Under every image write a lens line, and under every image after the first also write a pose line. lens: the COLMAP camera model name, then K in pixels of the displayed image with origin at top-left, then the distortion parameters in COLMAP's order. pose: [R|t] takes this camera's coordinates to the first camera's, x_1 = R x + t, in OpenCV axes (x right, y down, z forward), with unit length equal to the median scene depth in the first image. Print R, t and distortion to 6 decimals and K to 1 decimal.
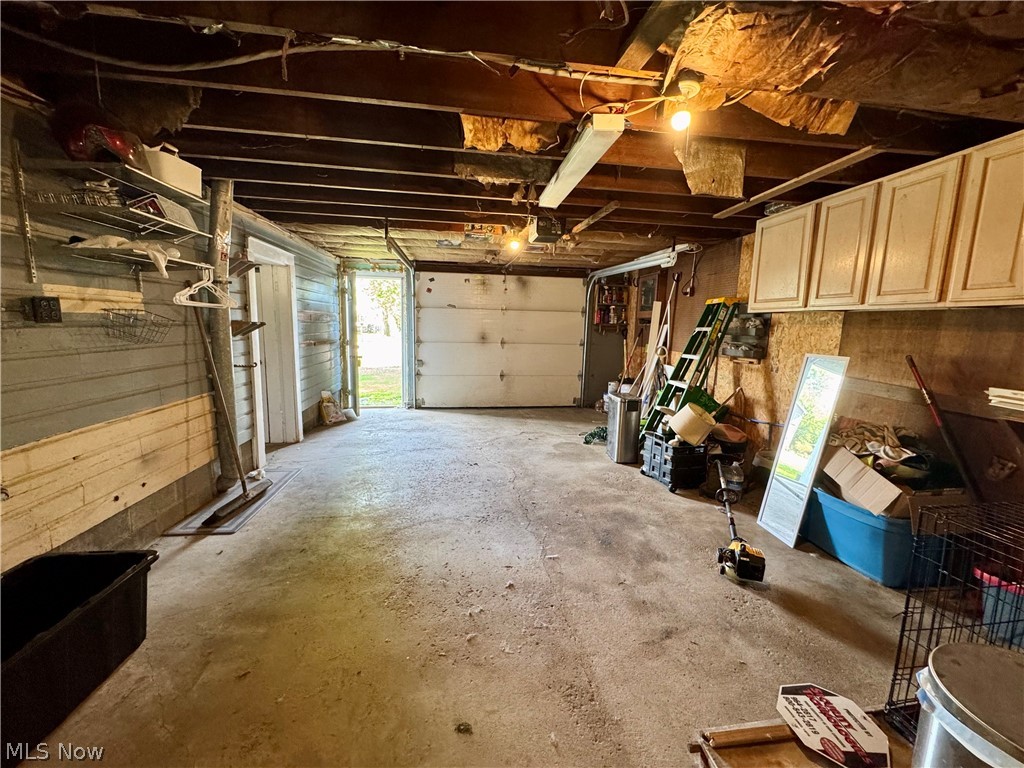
lens RADIAL K [[409.4, 0, 512.9], [0, 409.4, 384.0], [0, 0, 1]] dist [-0.003015, 0.000229]
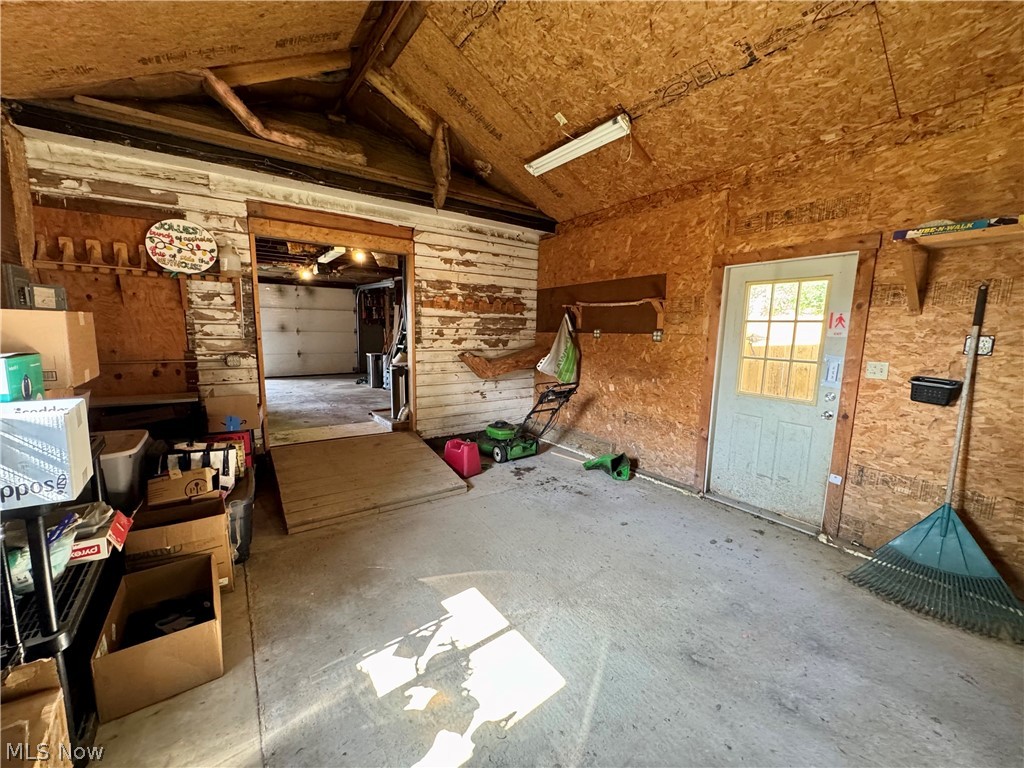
lens RADIAL K [[409.4, 0, 512.9], [0, 409.4, 385.4], [0, 0, 1]] dist [-0.003015, 0.000229]
pose [[0.886071, -0.071644, 0.457979, -0.028684], [0.072873, 0.997228, 0.015011, 0.129658], [-0.457786, 0.020073, 0.888836, -0.668206]]
